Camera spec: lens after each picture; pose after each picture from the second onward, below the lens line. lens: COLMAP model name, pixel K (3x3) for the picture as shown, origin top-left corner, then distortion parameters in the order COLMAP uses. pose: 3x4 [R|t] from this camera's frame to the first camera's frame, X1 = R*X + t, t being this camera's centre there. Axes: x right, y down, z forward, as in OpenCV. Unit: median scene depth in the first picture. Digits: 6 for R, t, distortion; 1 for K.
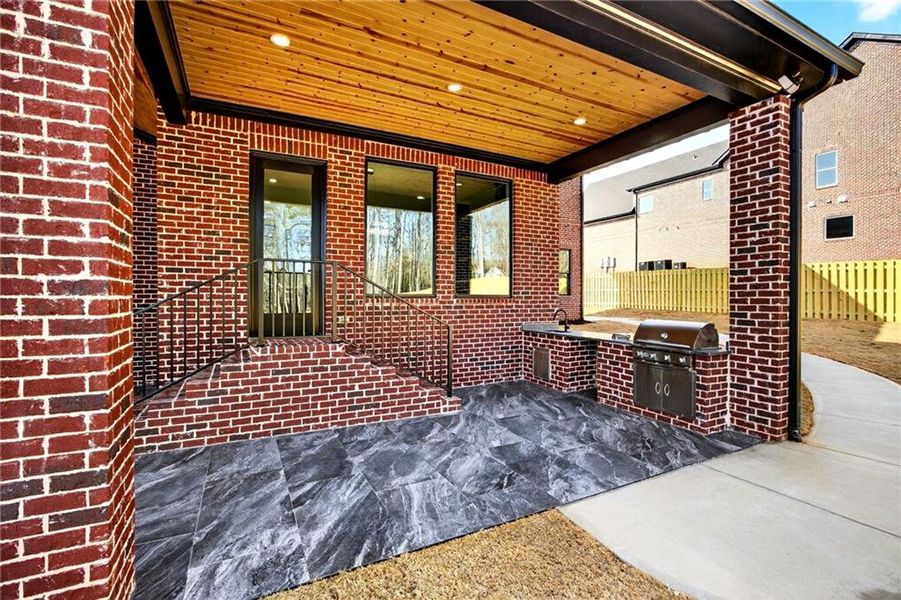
lens RADIAL K [[410.8, 0, 450.9], [0, 410.8, 301.2], [0, 0, 1]] dist [-0.002278, -0.000020]
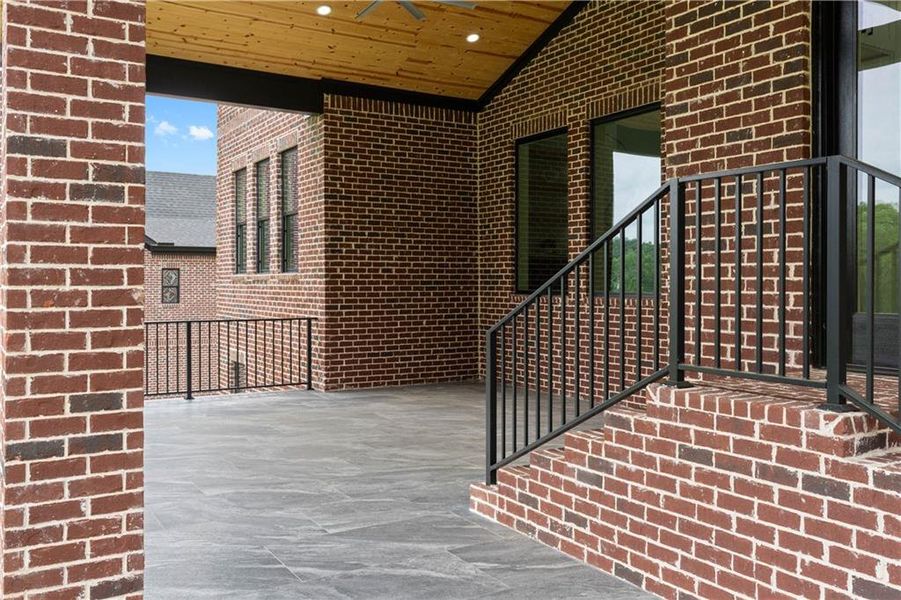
lens RADIAL K [[781.8, 0, 450.6], [0, 781.8, 291.0], [0, 0, 1]] dist [-0.034567, -0.006696]
pose [[0.060949, 0.006197, -0.998122, 0.314289], [-0.010153, 0.999933, 0.005588, 0.011024], [0.998089, 0.009793, 0.061008, 0.692501]]
